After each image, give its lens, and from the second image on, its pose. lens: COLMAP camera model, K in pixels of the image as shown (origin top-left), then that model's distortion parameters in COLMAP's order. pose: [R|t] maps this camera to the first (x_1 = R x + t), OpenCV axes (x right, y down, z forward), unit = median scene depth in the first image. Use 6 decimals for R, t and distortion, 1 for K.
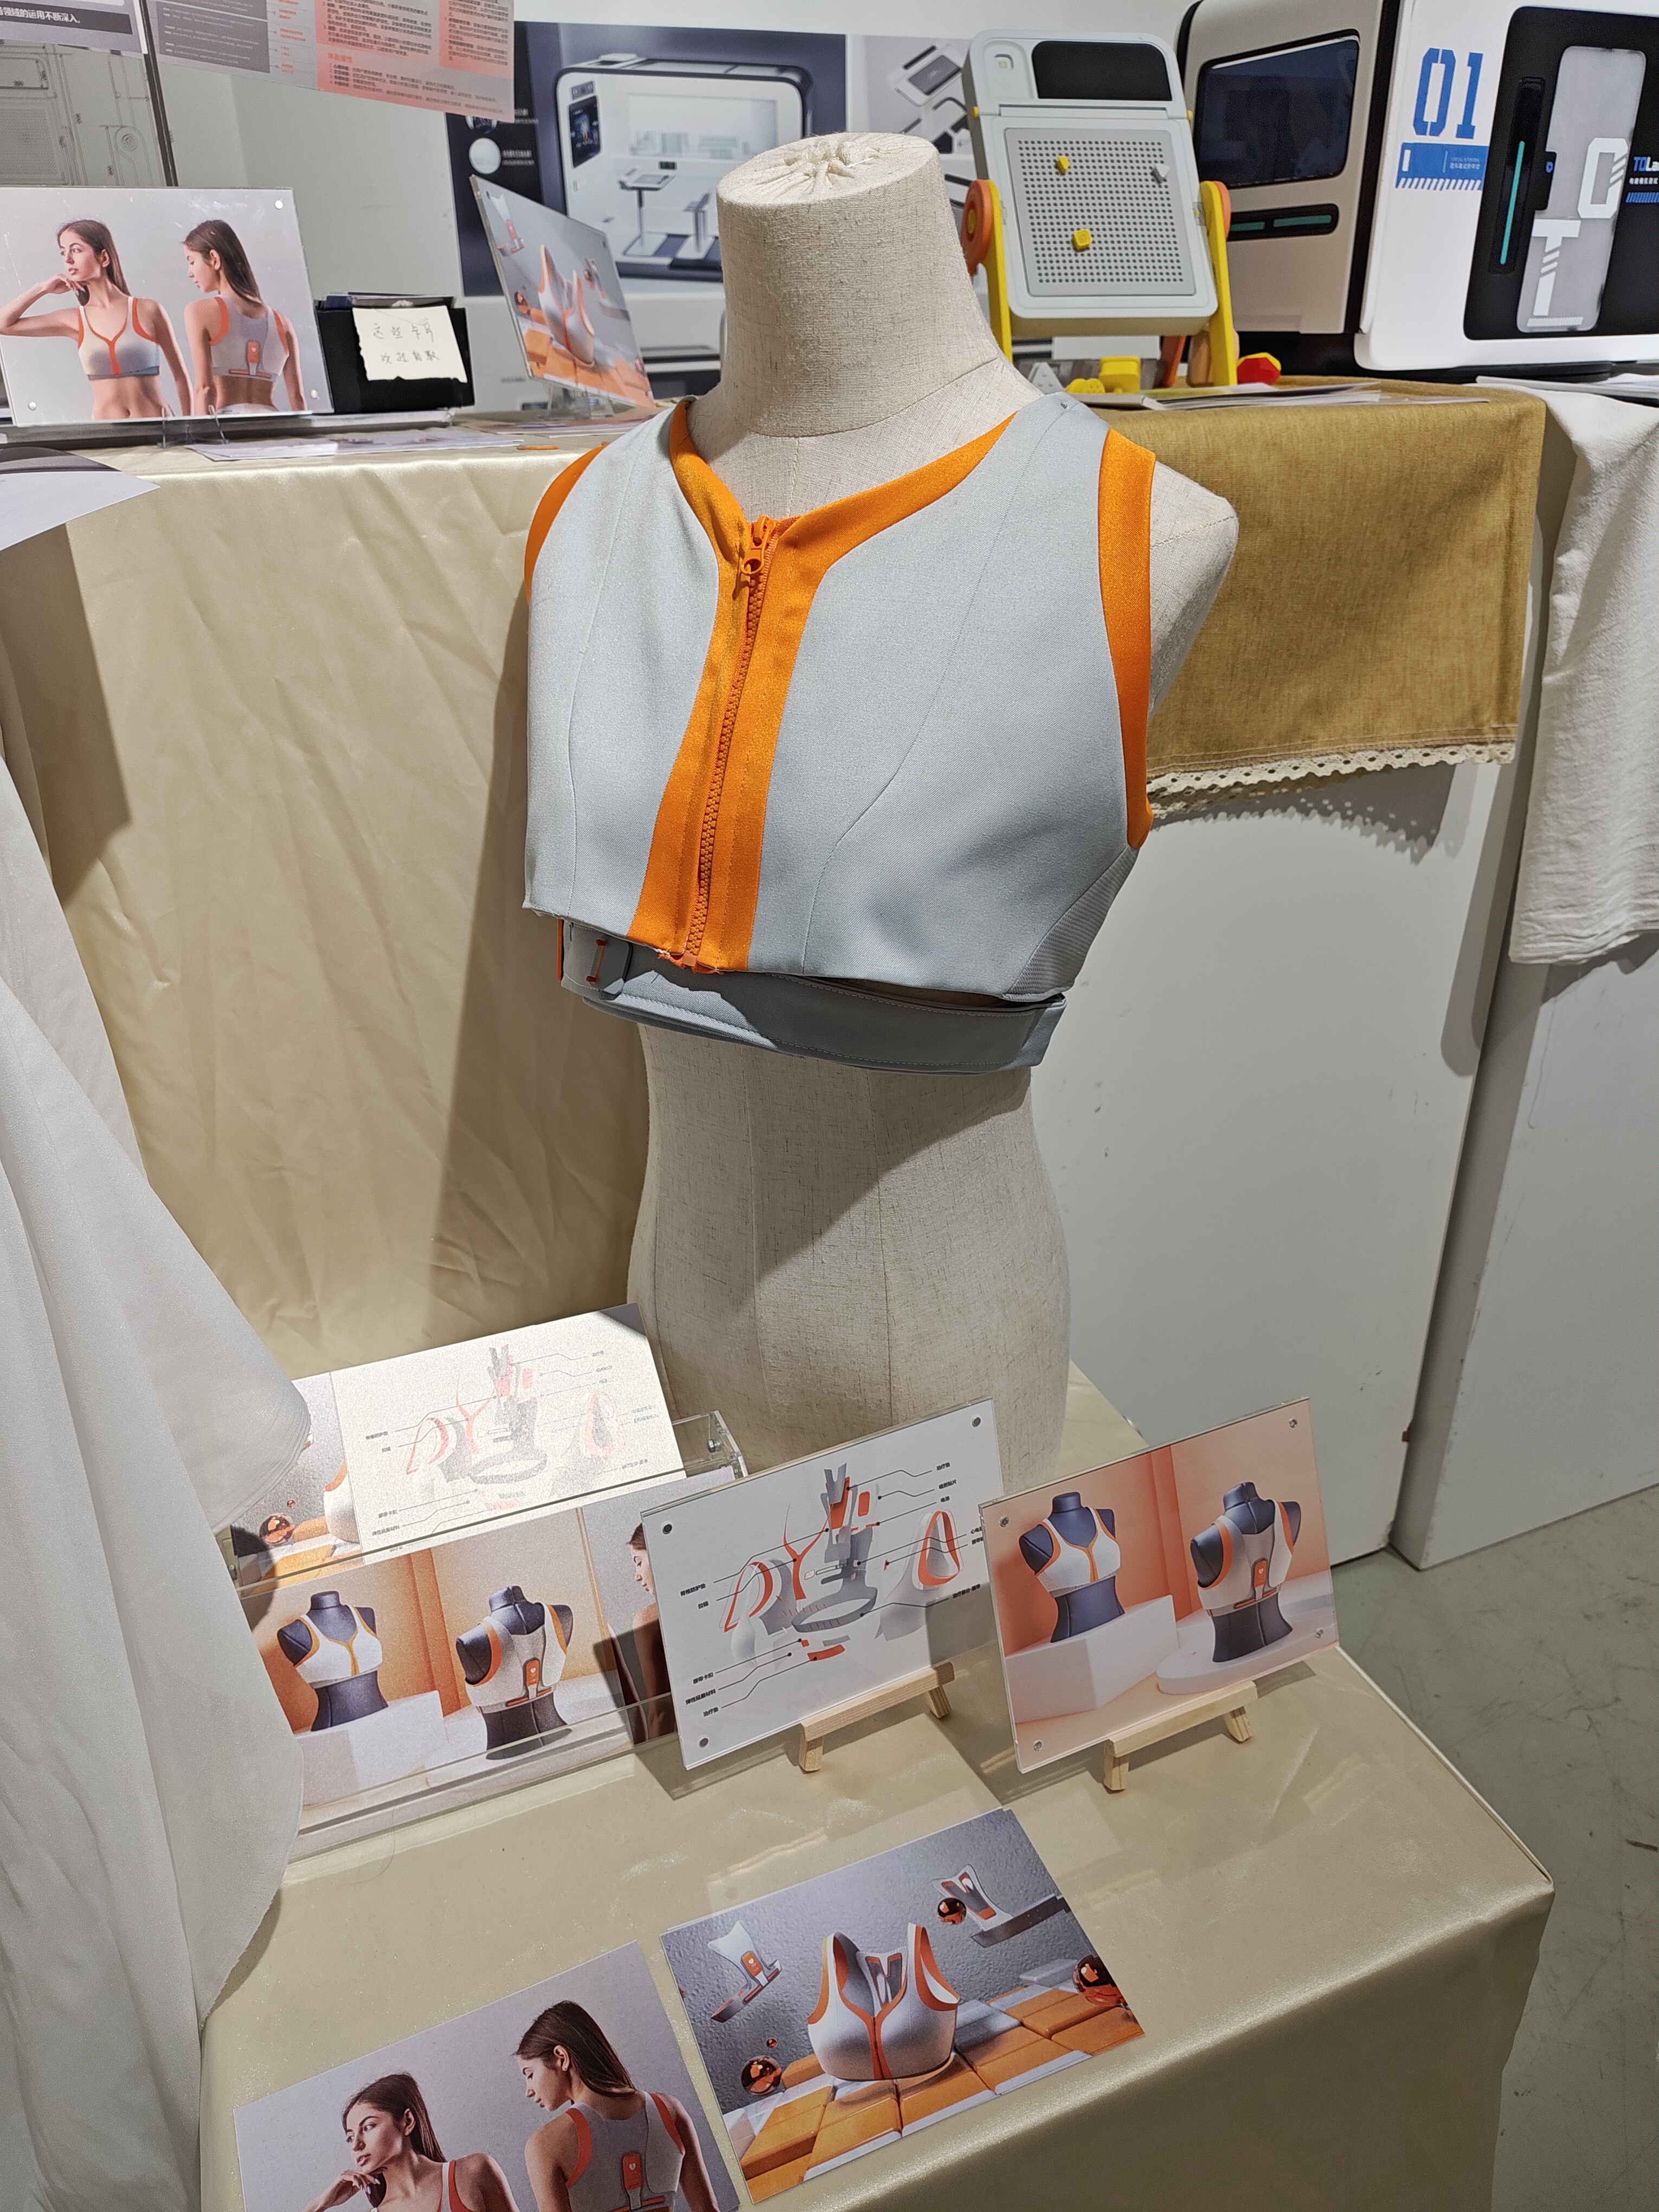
lens RADIAL K [[1525.3, 0, 829.5], [0, 1525.3, 1106.0], [0, 0, 1]] dist [-0.023651, 0.009364]
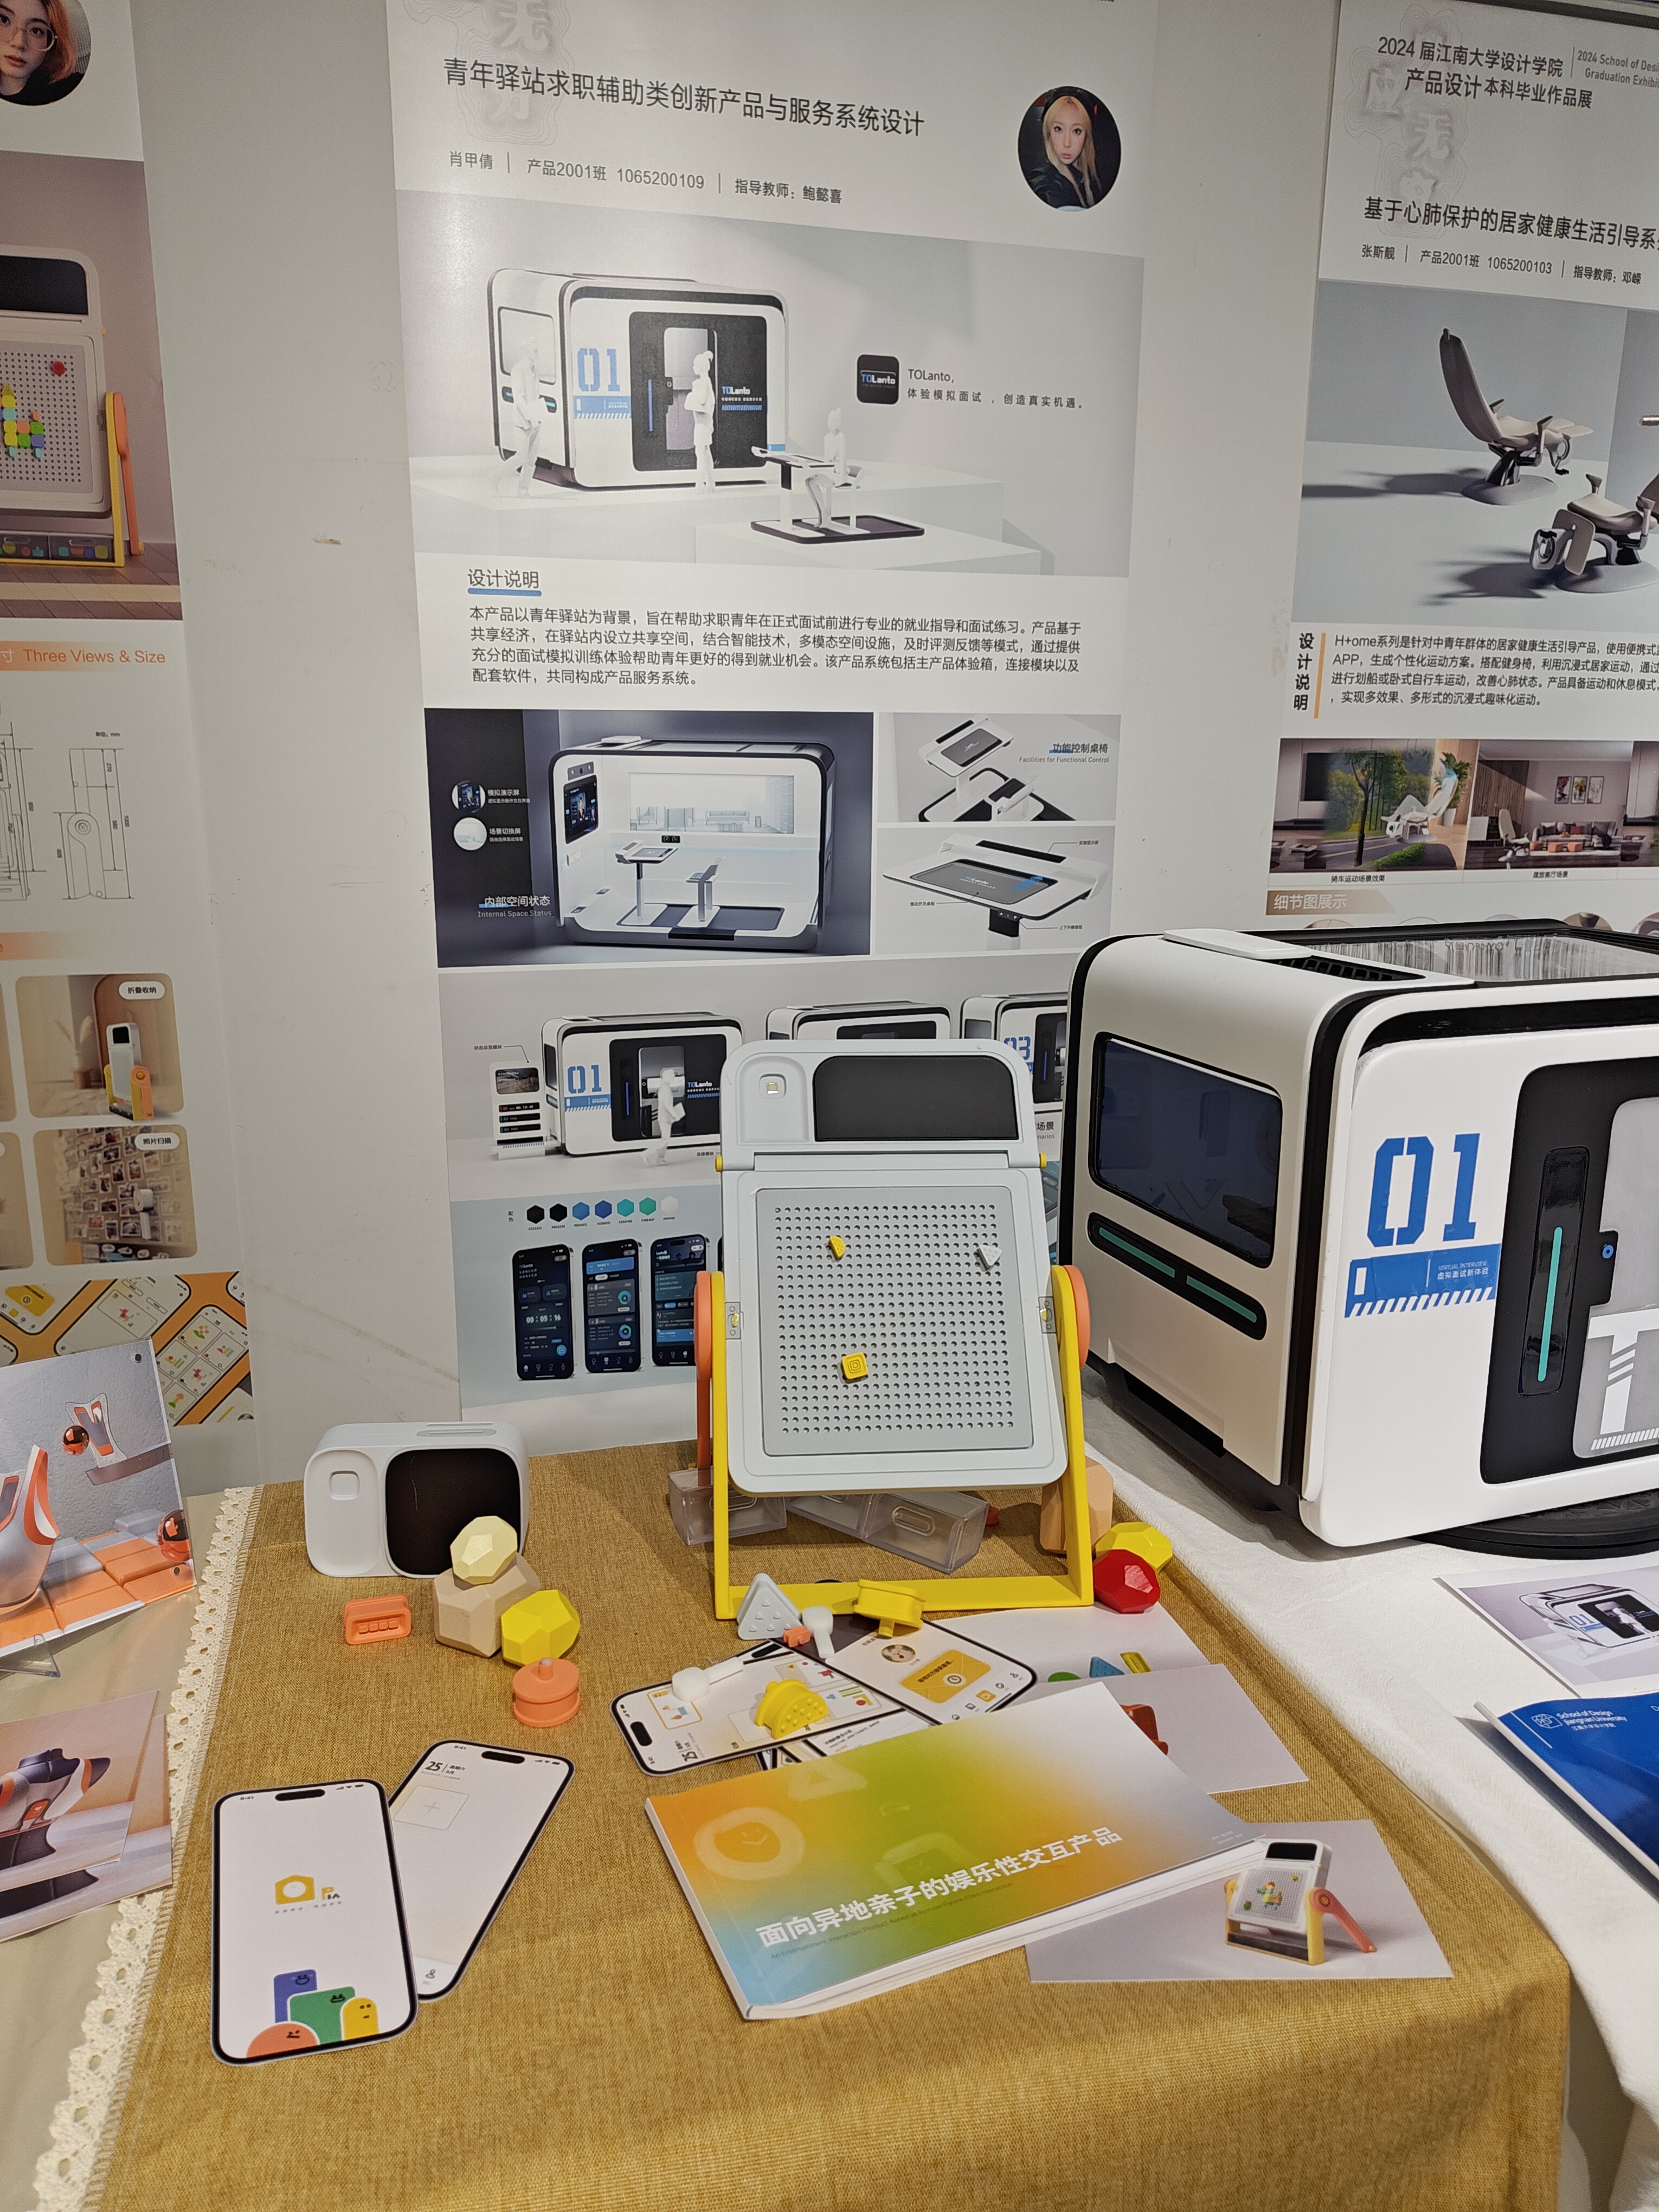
lens RADIAL K [[1516.2, 0, 829.5], [0, 1516.2, 1106.0], [0, 0, 1]] dist [0.028678, -0.025507]
pose [[0.991946, 0.047873, -0.117264, 0.216310], [-0.075702, 0.966345, -0.245858, -0.490685], [0.101548, 0.252755, 0.962187, 0.314494]]
